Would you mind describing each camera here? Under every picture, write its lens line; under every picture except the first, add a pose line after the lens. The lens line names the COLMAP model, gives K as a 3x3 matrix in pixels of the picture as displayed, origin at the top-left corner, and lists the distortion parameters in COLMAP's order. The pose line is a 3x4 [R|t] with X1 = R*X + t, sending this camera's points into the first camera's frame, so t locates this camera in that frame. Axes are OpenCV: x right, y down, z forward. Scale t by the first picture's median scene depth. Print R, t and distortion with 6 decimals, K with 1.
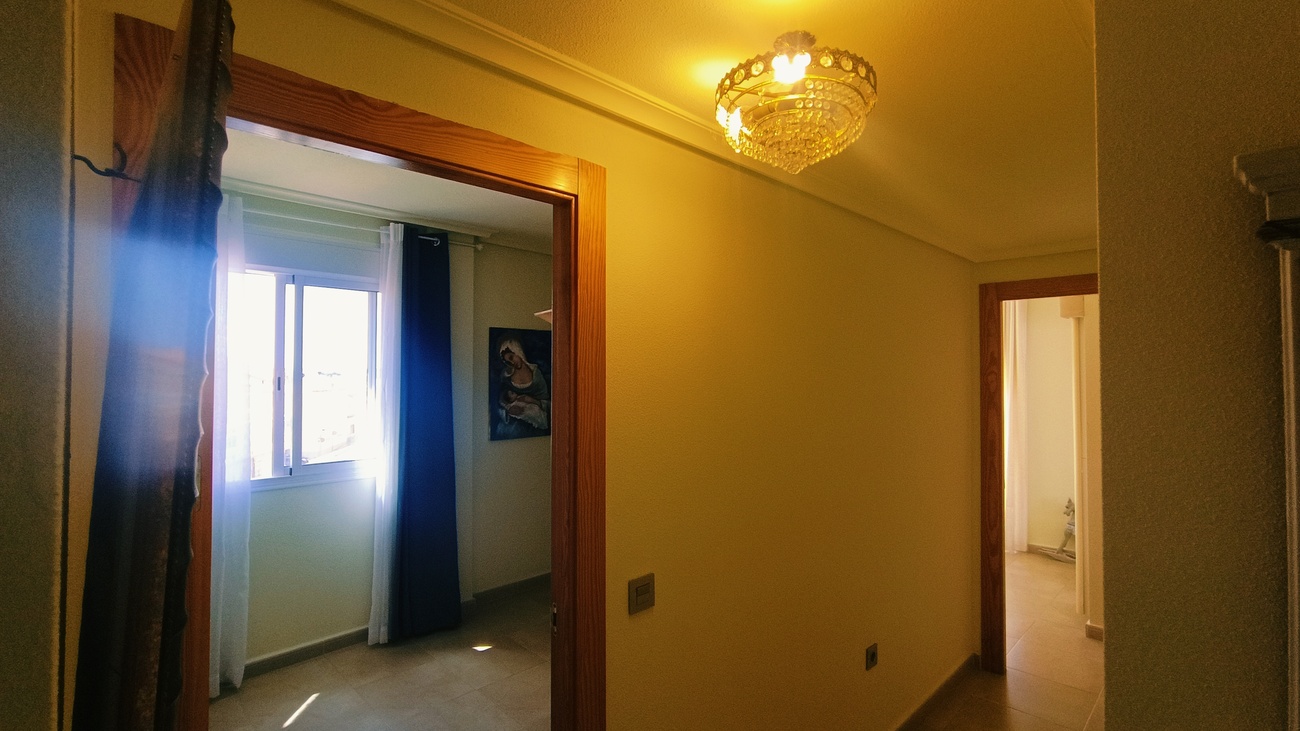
lens RADIAL K [[592.4, 0, 646.1], [0, 592.4, 367.2], [0, 0, 1]] dist [0.001431, -0.000416]
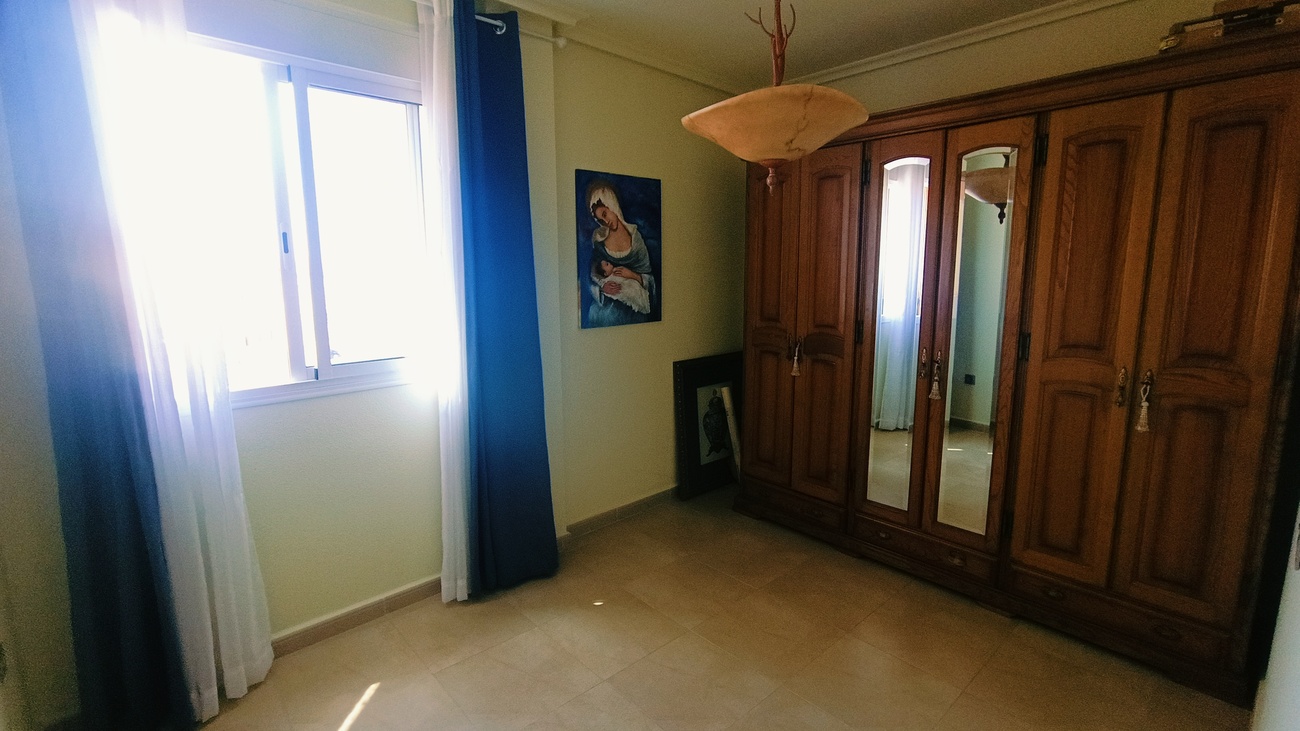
lens RADIAL K [[592.4, 0, 653.4], [0, 592.4, 360.7], [0, 0, 1]] dist [0.001431, -0.000416]
pose [[0.999489, 0.003321, -0.031800, -0.146828], [0.002244, 0.984852, 0.173380, 0.035248], [0.031894, -0.173363, 0.984341, 0.266067]]
